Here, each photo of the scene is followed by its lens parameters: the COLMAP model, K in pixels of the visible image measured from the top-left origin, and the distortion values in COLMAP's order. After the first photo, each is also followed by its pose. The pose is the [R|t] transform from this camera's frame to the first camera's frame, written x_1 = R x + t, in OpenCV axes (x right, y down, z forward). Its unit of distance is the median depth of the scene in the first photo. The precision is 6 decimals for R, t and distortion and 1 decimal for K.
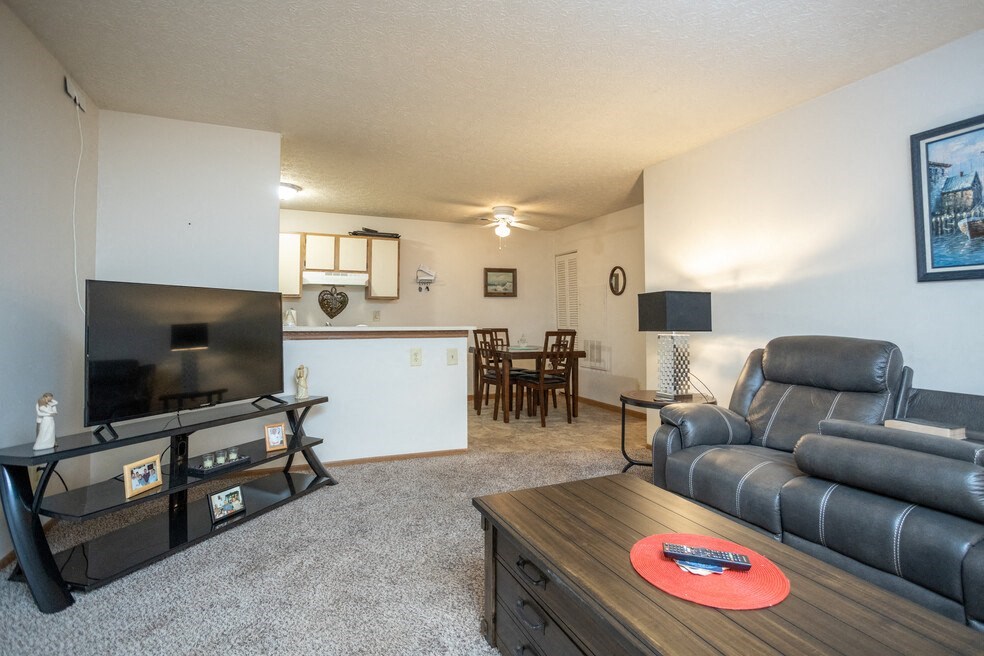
lens RADIAL K [[487.6, 0, 491.6], [0, 487.6, 323.4], [0, 0, 1]] dist [-0.007521, -0.001069]
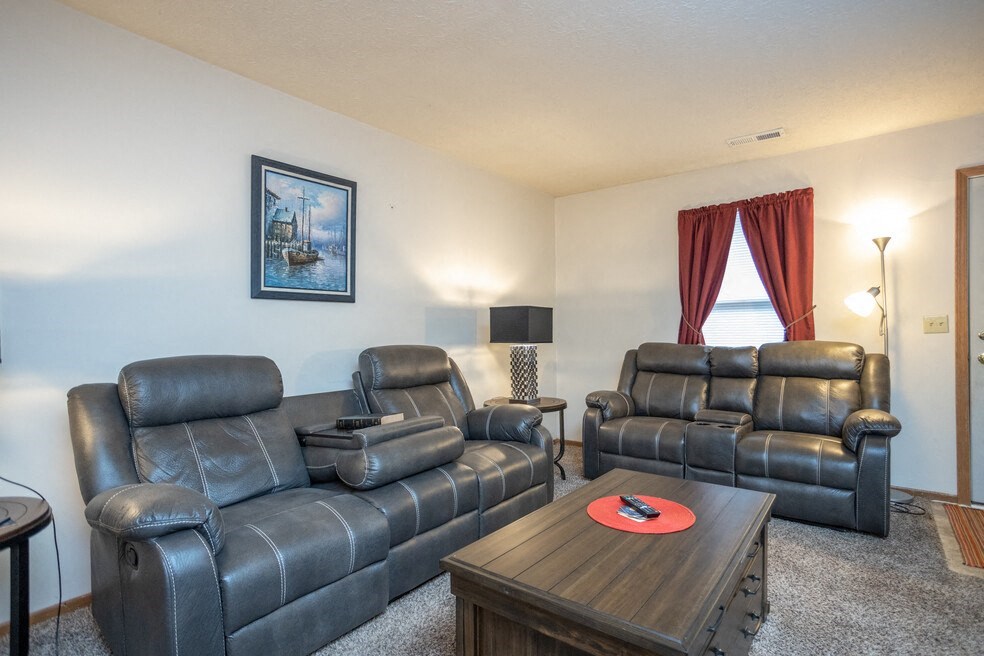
lens RADIAL K [[487.6, 0, 491.7], [0, 487.6, 332.1], [0, 0, 1]] dist [-0.007521, -0.001069]
pose [[-0.459043, 0.000236, 0.888414, -0.296527], [0.017063, 0.999818, 0.008551, -0.013792], [-0.888250, 0.019085, -0.458963, 1.089593]]
